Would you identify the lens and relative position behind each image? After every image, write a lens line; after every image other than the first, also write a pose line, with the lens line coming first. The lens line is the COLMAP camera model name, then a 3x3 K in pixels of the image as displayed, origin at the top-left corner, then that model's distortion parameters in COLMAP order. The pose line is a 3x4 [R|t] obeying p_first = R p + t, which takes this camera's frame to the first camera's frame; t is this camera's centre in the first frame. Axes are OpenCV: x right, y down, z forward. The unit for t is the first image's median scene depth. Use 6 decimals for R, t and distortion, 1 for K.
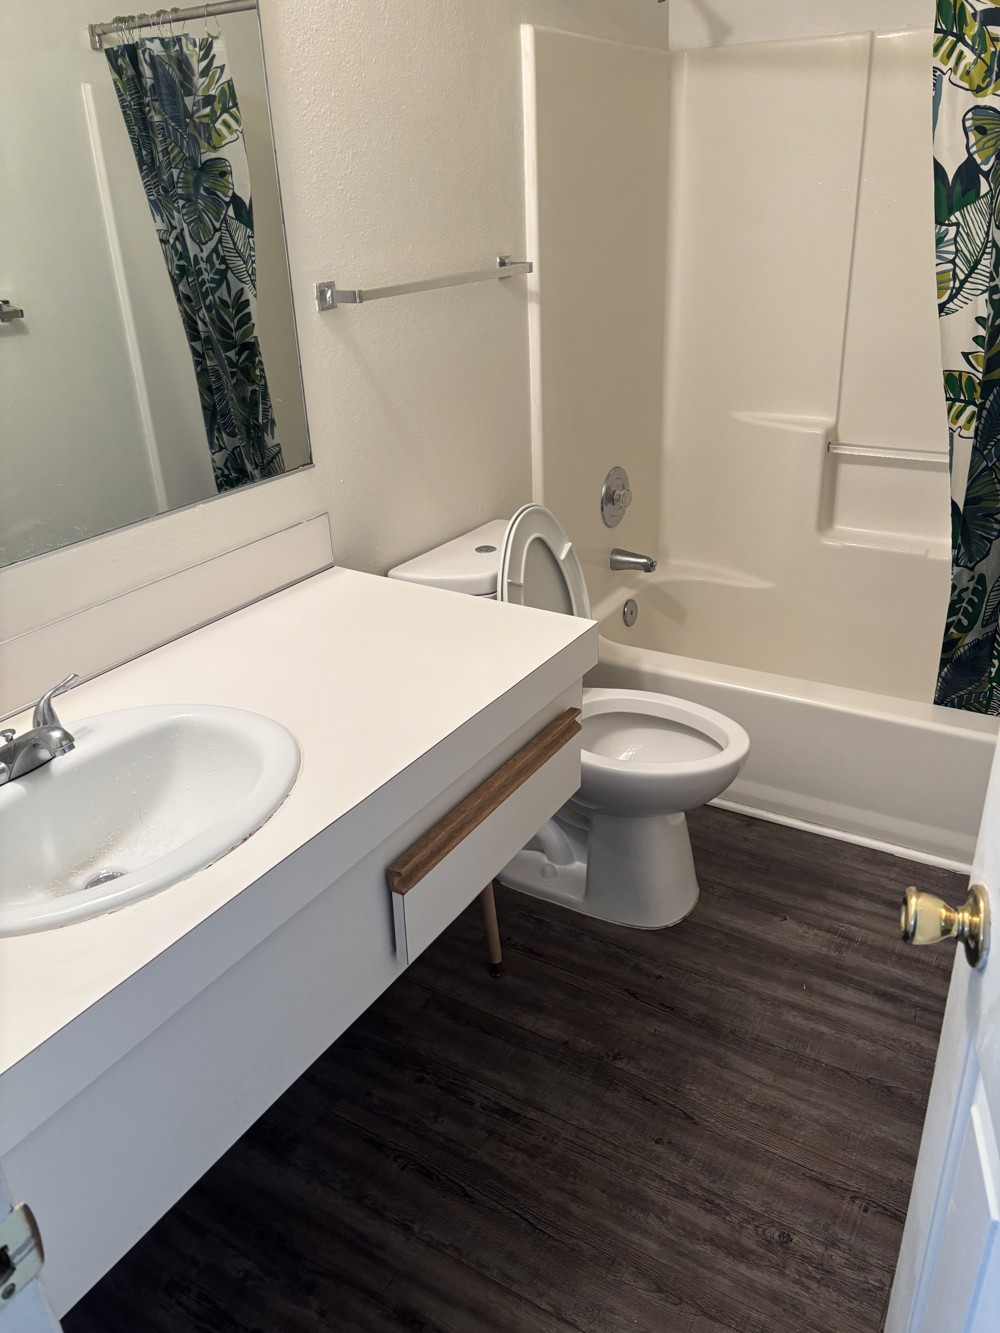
lens RADIAL K [[1013.6, 0, 502.0], [0, 1013.6, 665.2], [0, 0, 1]] dist [0.041850, -0.042936]
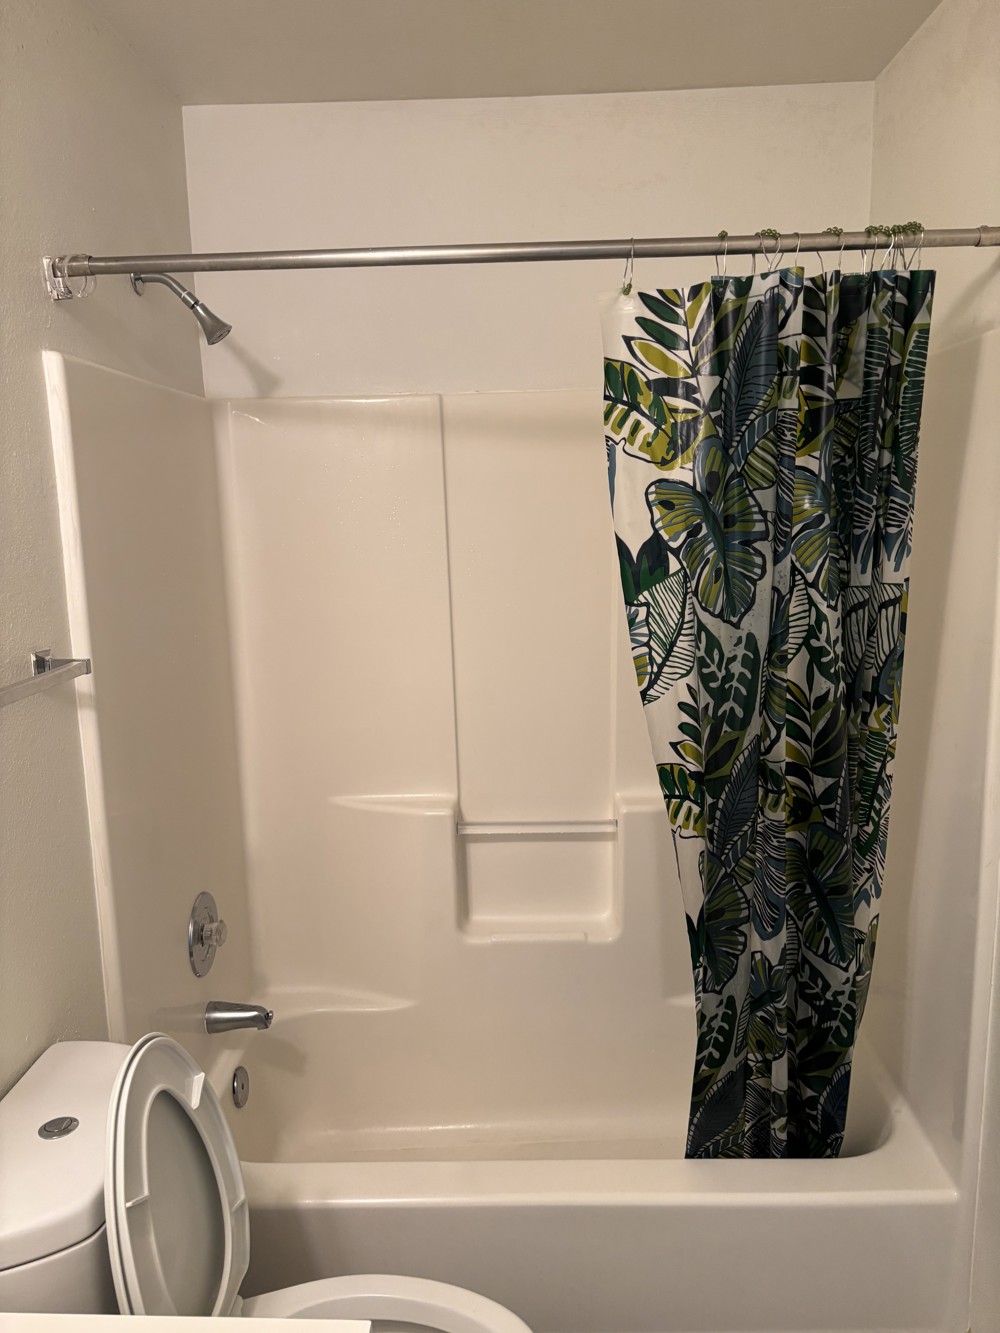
lens RADIAL K [[1027.7, 0, 498.9], [0, 1027.7, 693.9], [0, 0, 1]] dist [0.067746, -0.002924]
pose [[0.873318, -0.074912, 0.481357, -0.077717], [0.201562, 0.955124, -0.217048, -0.194916], [-0.443496, 0.286575, 0.849226, 0.343242]]
